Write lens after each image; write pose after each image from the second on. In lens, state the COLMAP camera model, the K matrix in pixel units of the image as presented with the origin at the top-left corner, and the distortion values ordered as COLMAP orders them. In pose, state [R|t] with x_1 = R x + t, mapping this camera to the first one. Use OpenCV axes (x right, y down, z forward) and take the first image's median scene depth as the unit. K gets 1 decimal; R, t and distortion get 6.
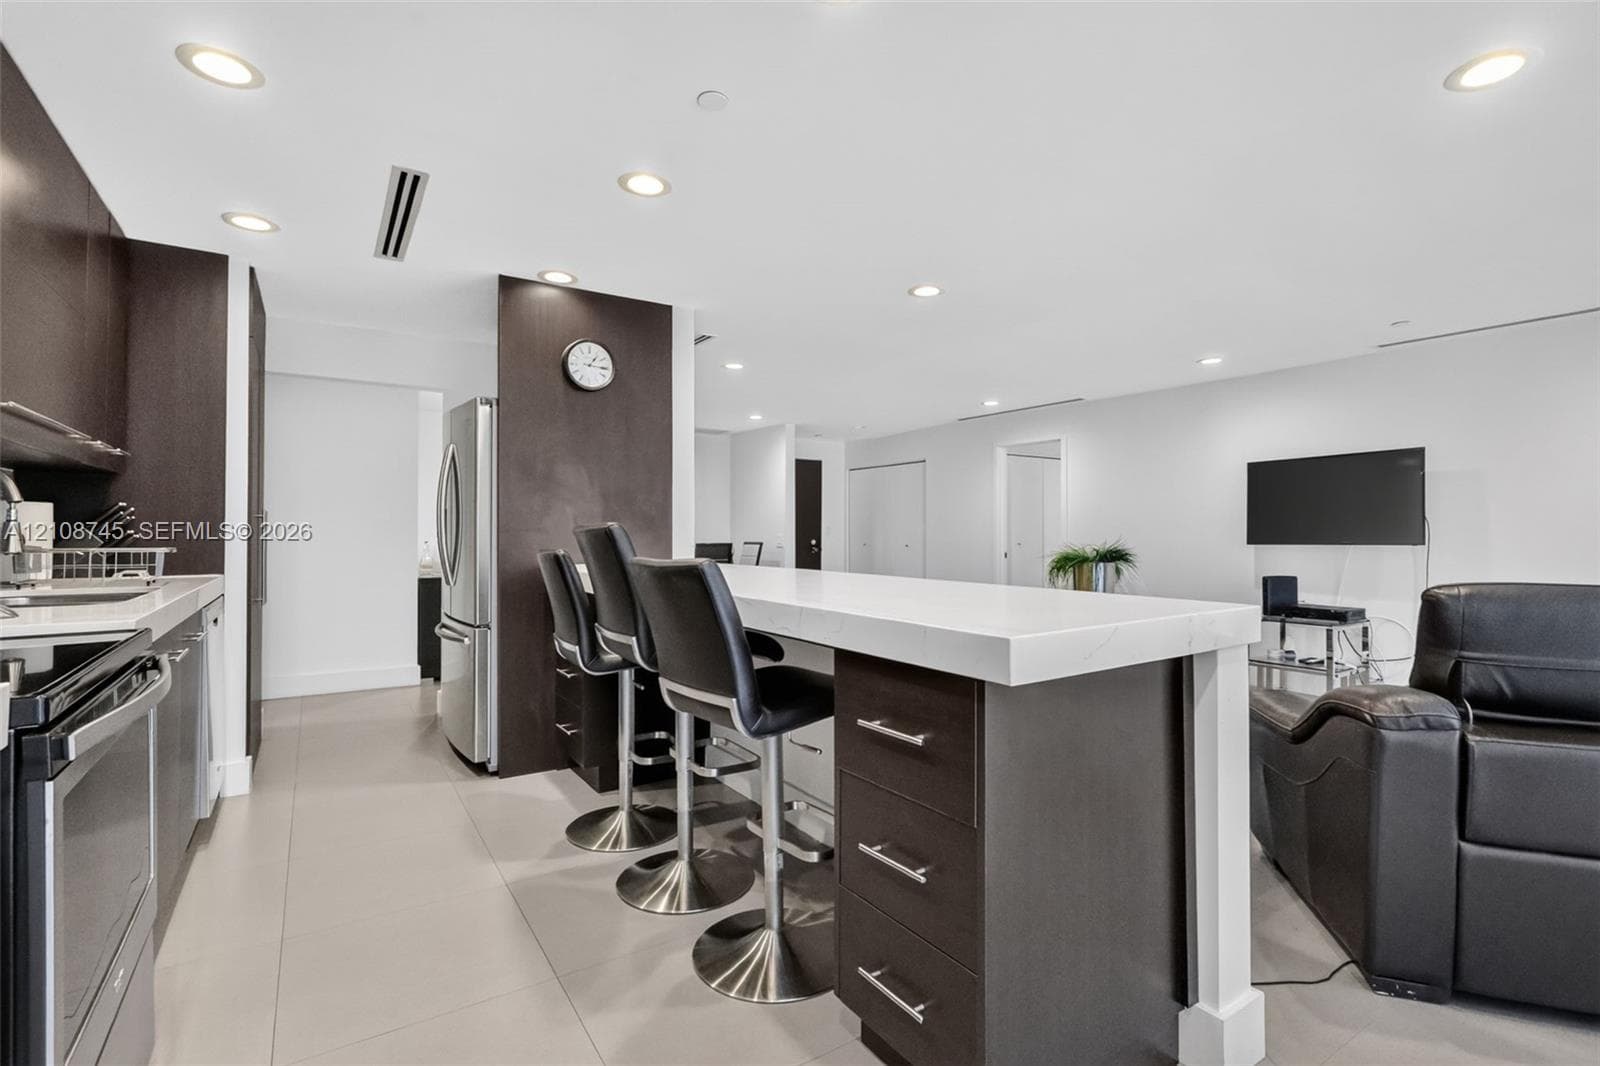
lens RADIAL K [[740.0, 0, 790.1], [0, 740.0, 523.8], [0, 0, 1]] dist [0.000494, 0.000583]
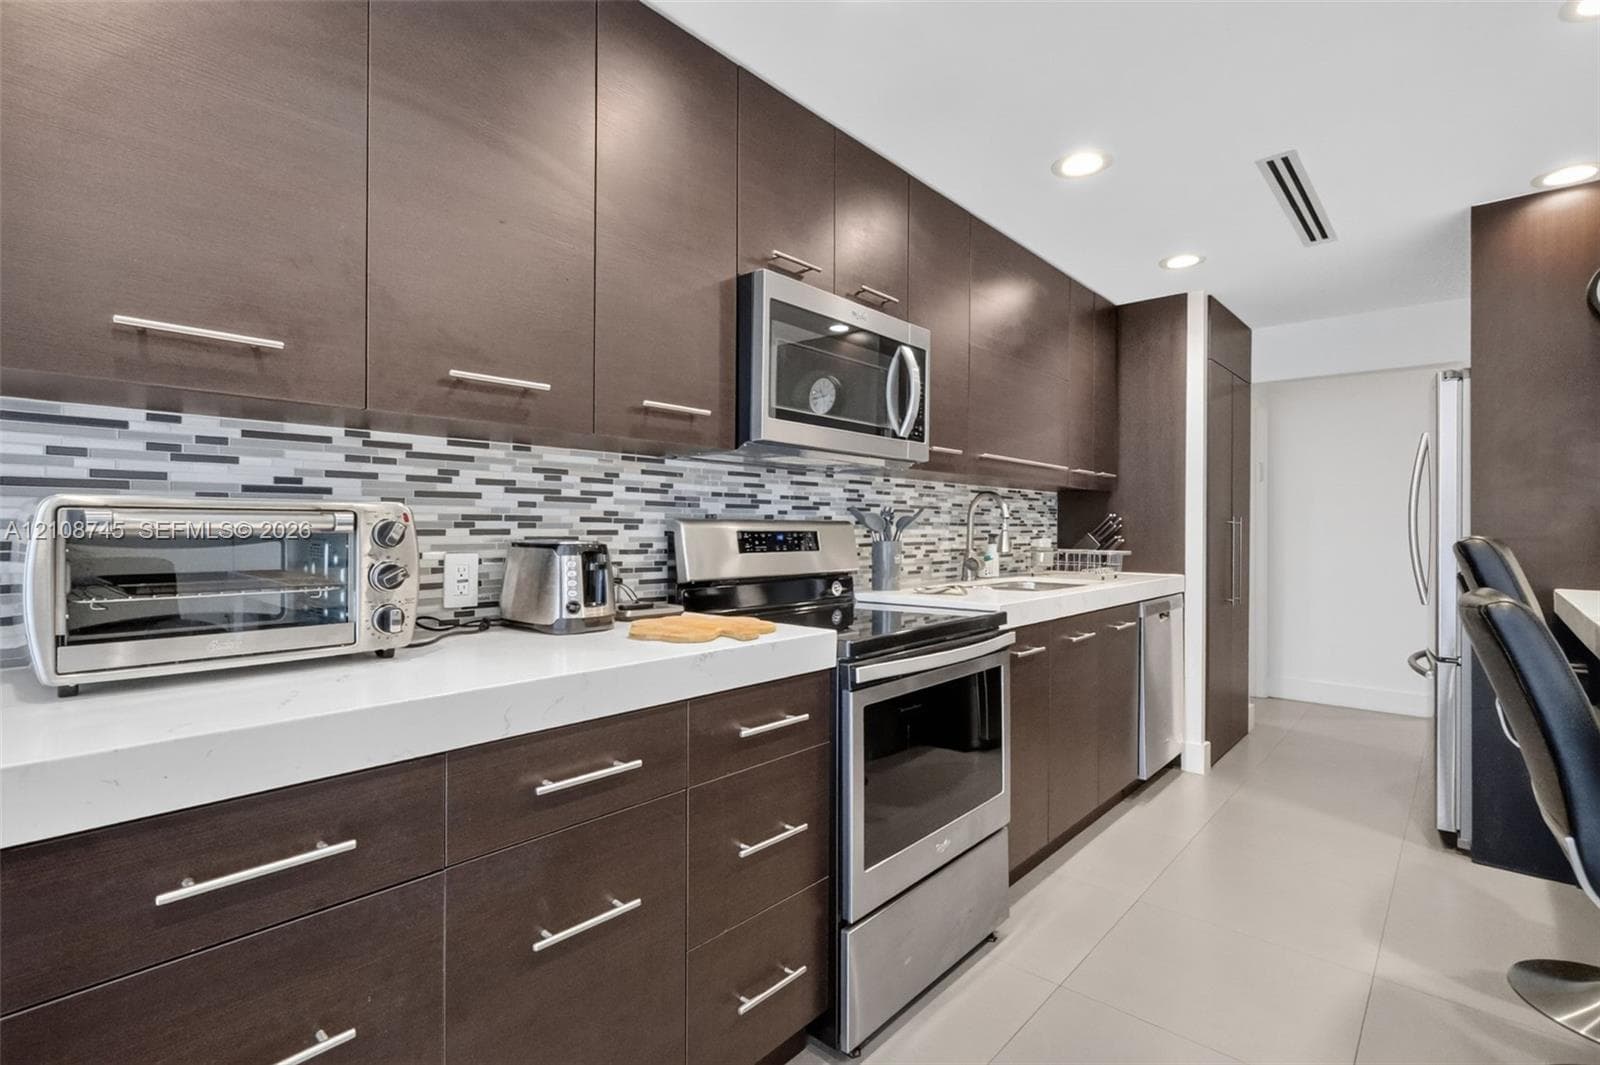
lens RADIAL K [[740.0, 0, 789.0], [0, 740.0, 528.2], [0, 0, 1]] dist [0.000494, 0.000583]
pose [[0.258942, 0.000259, -0.965893, 0.186341], [0.007139, 0.999972, 0.002182, -0.010817], [0.965866, -0.007460, 0.258933, 0.128204]]
